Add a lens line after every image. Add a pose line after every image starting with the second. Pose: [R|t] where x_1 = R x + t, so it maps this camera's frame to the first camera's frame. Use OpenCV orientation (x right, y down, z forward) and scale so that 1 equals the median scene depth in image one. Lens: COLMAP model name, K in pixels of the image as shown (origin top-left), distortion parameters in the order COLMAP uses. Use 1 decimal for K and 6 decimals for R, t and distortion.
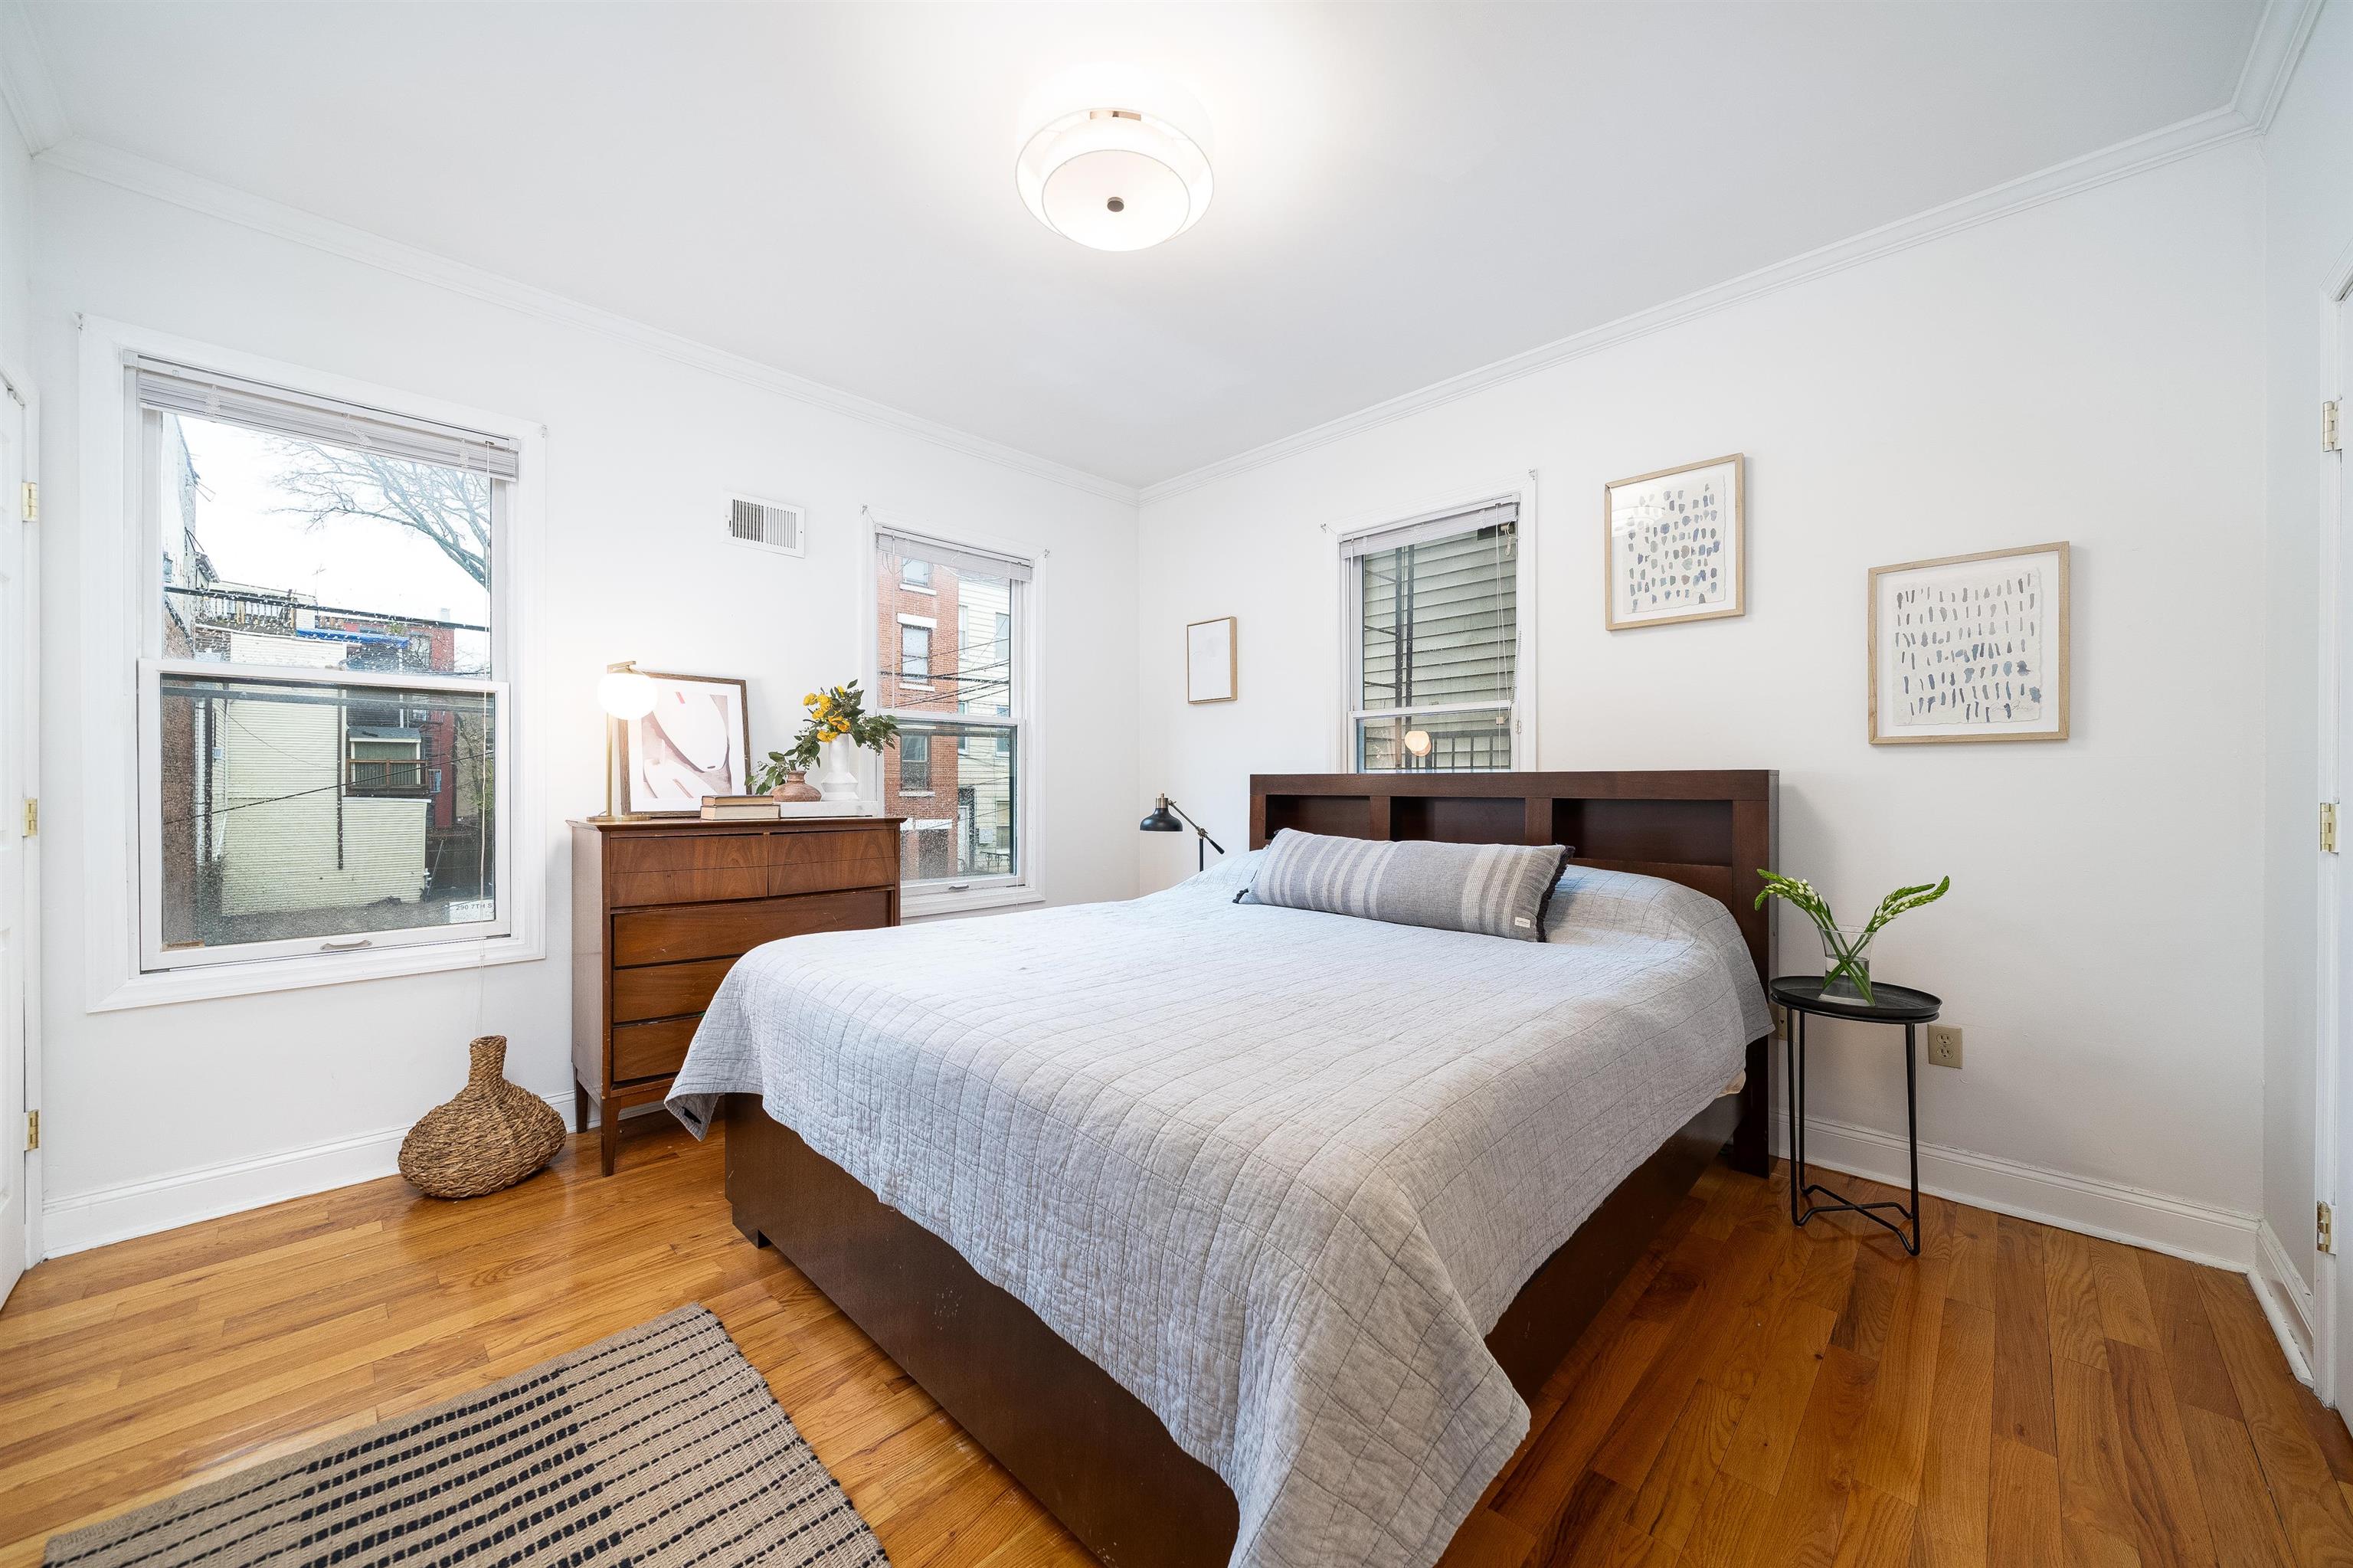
lens RADIAL K [[864.3, 0, 1186.8], [0, 864.3, 780.2], [0, 0, 1]] dist [0.013398, 0.000263]
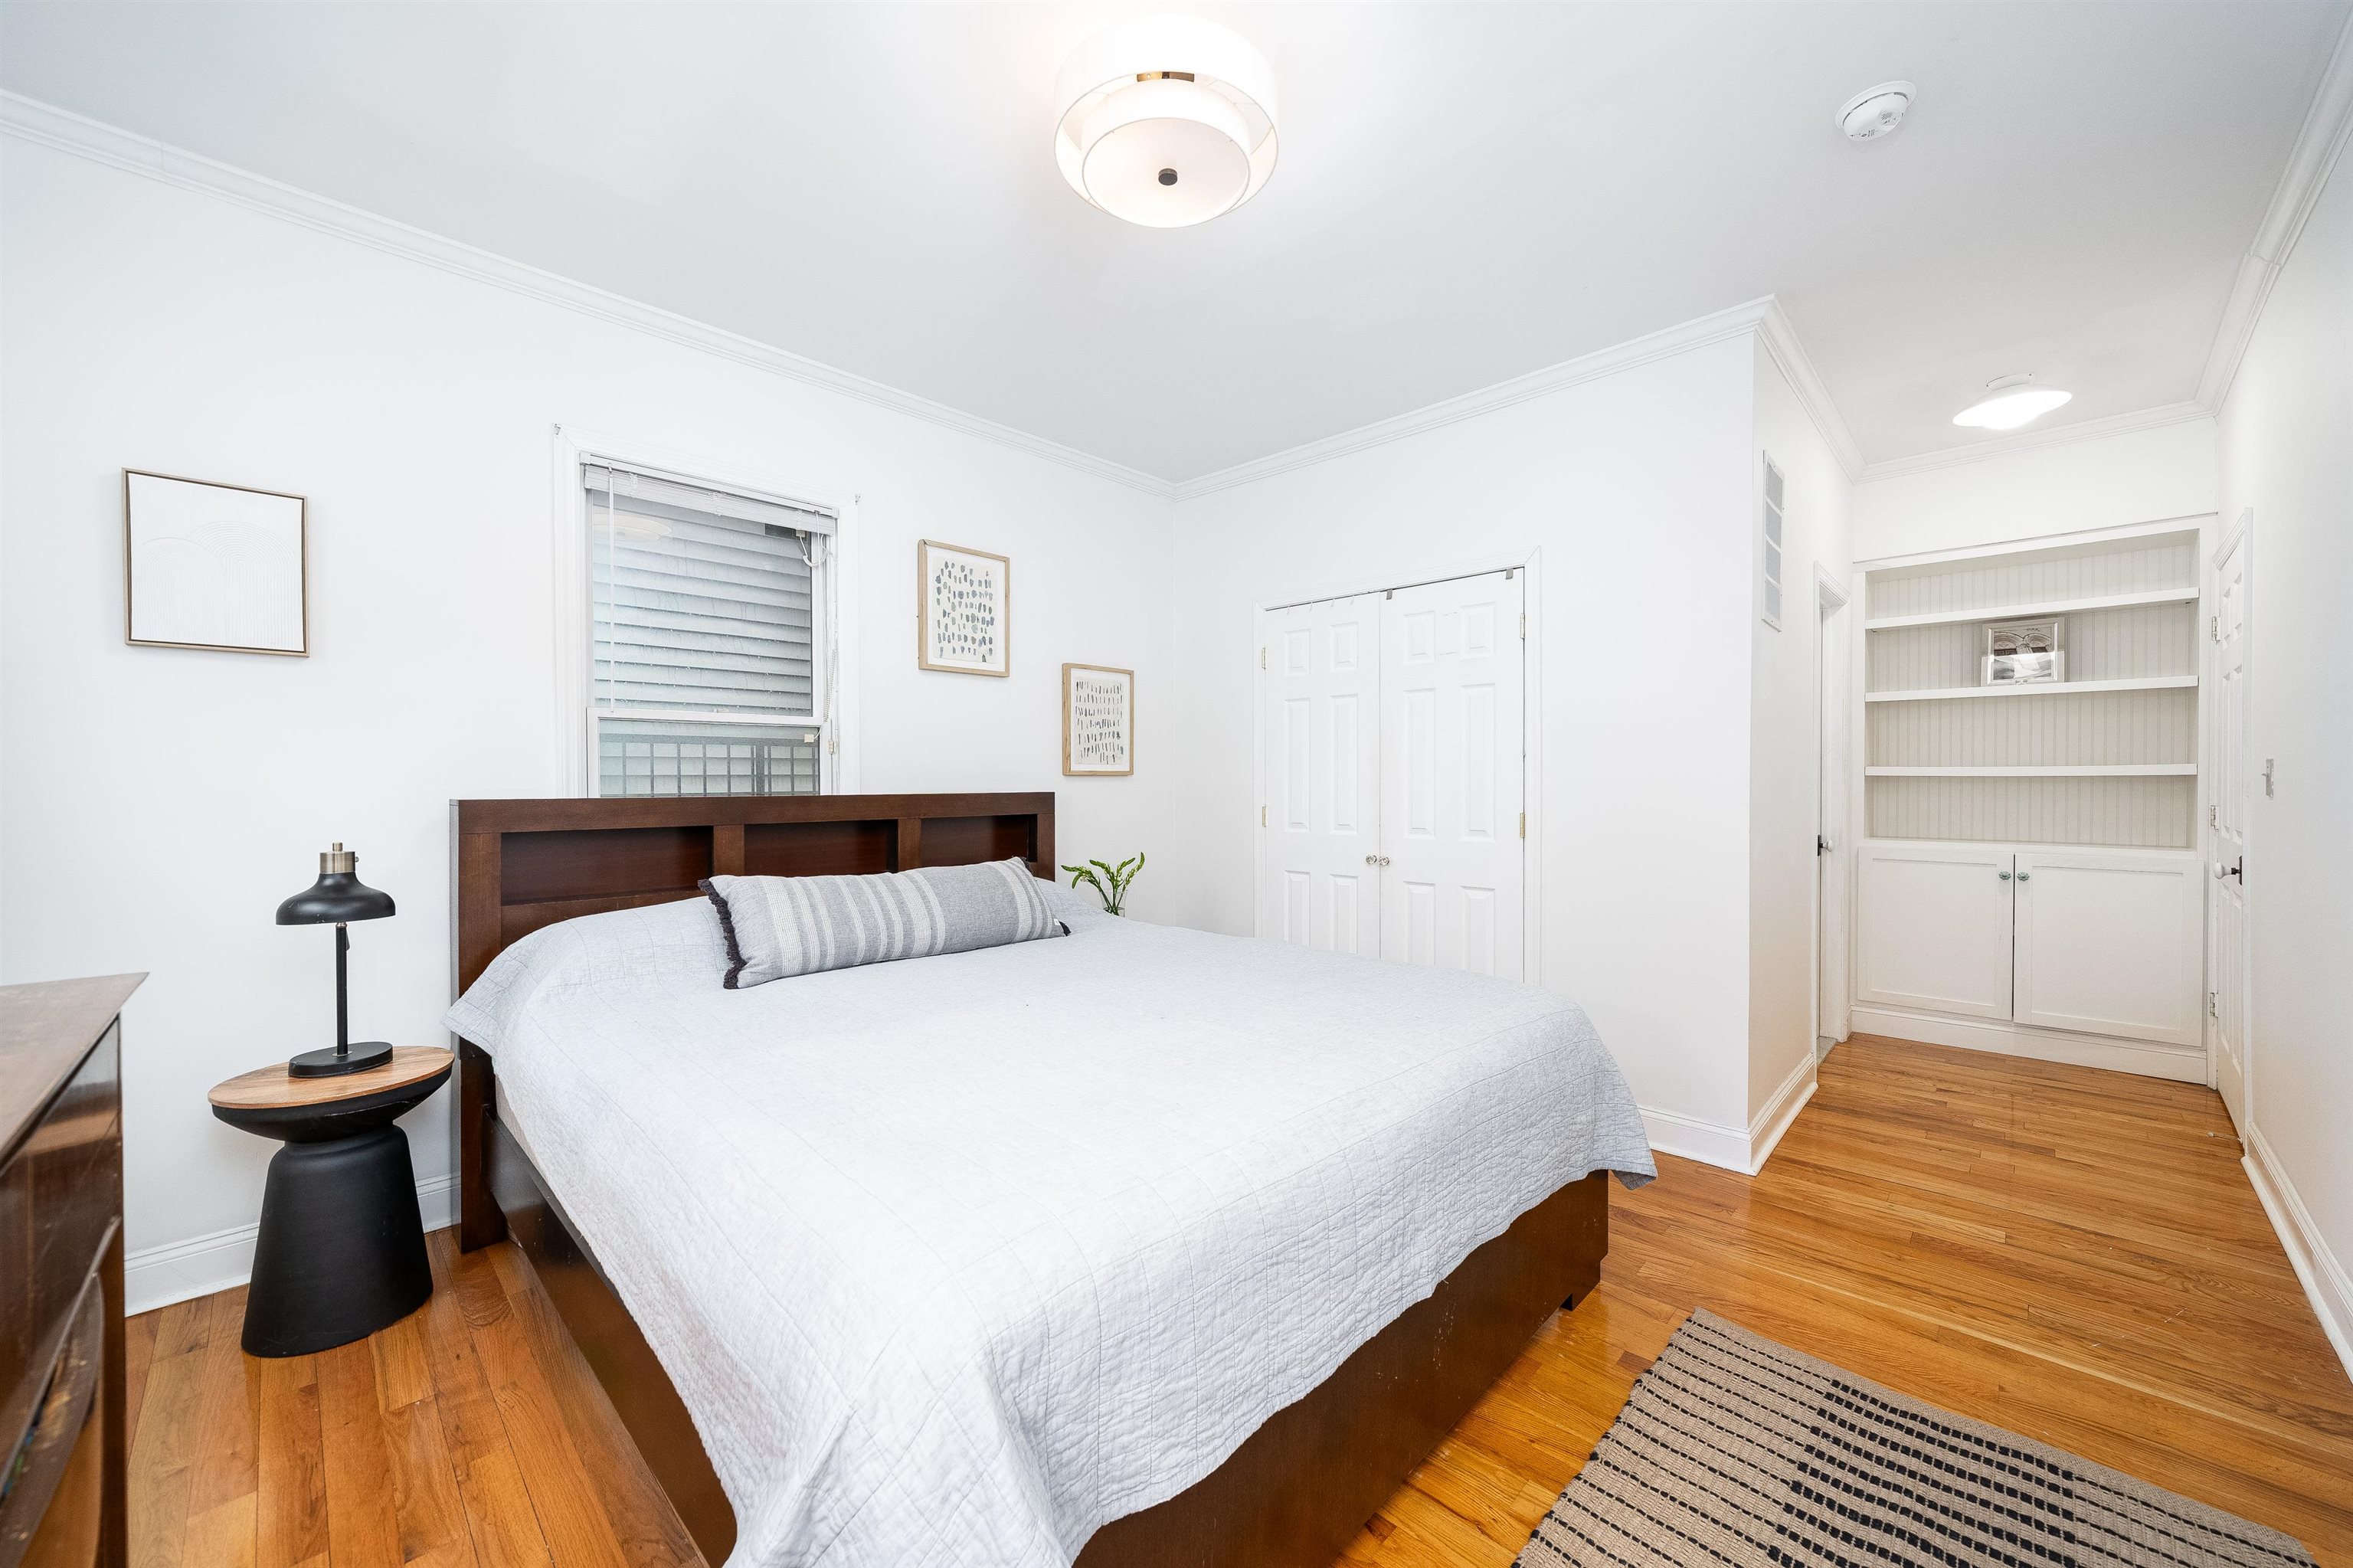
lens RADIAL K [[864.3, 0, 1190.5], [0, 864.3, 783.6], [0, 0, 1]] dist [0.013398, 0.000263]
pose [[0.013927, -0.006157, 0.999884, -0.688806], [-0.004451, 0.999971, 0.006220, -0.032440], [-0.999893, -0.004538, 0.013899, 0.674456]]
